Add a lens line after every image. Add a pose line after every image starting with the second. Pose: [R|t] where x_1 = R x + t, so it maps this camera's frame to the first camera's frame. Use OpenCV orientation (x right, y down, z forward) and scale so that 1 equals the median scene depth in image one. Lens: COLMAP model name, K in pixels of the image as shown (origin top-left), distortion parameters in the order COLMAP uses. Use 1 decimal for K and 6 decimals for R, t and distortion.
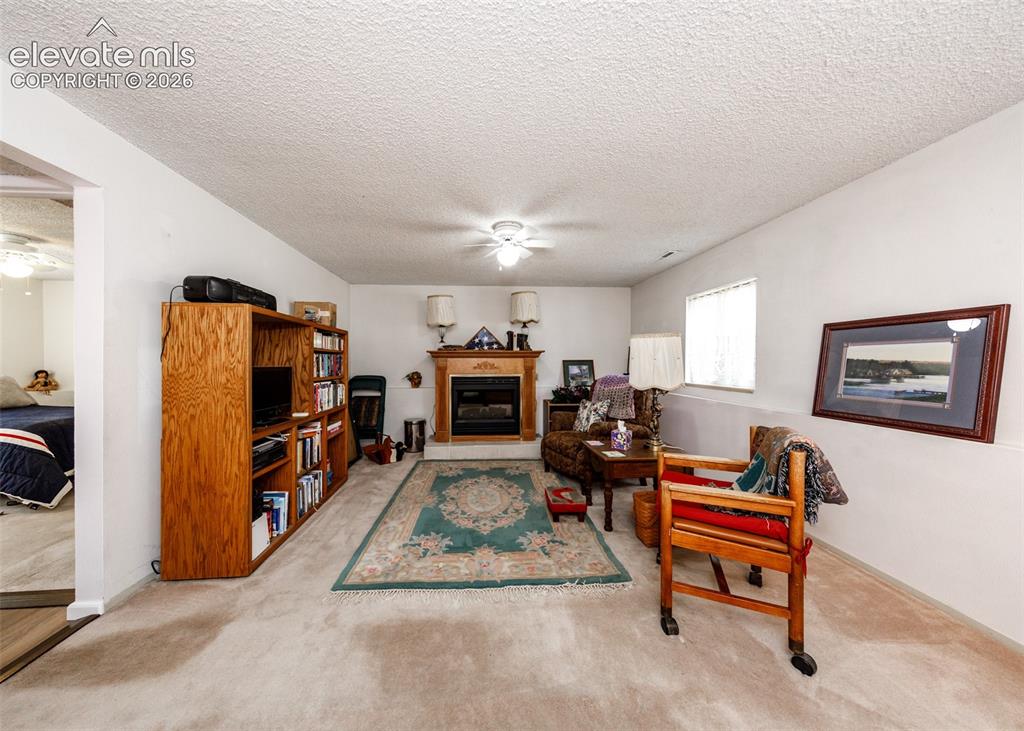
lens RADIAL K [[355.1, 0, 510.2], [0, 355.1, 366.1], [0, 0, 1]] dist [0.000295, 0.000002]
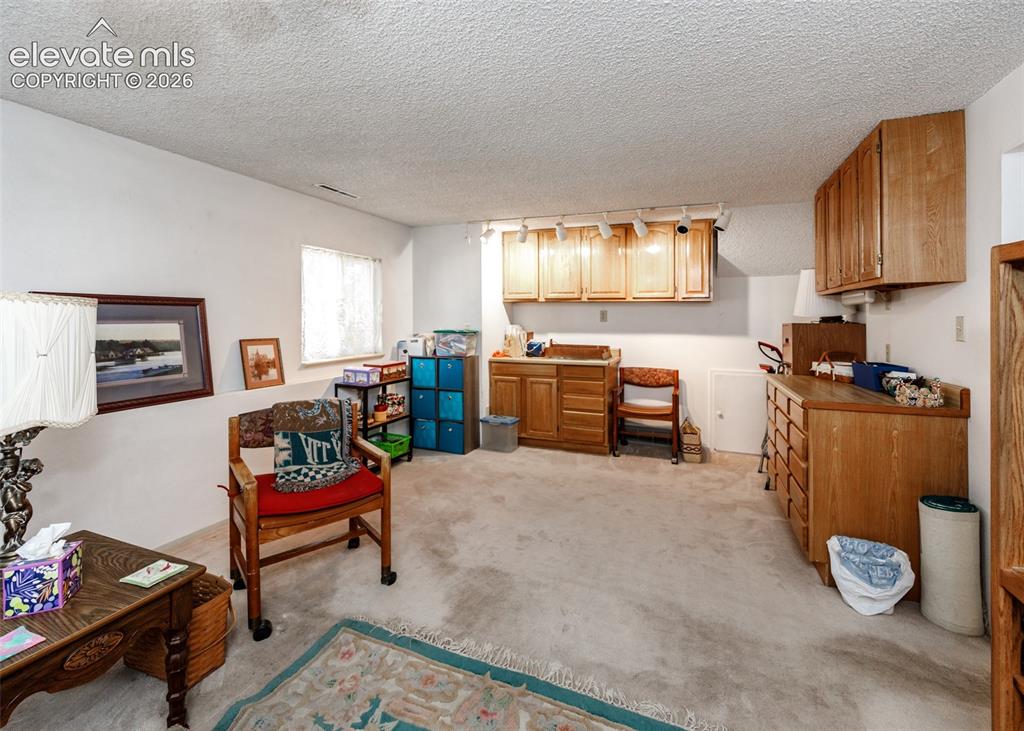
lens RADIAL K [[457.9, 0, 512.0], [0, 457.9, 318.2], [0, 0, 1]] dist [0.011322, 0.000058]
pose [[-0.890474, 0.005711, 0.454999, -0.408833], [0.010540, 0.999912, 0.008077, -0.069329], [-0.454913, 0.011988, -0.890455, 1.512214]]
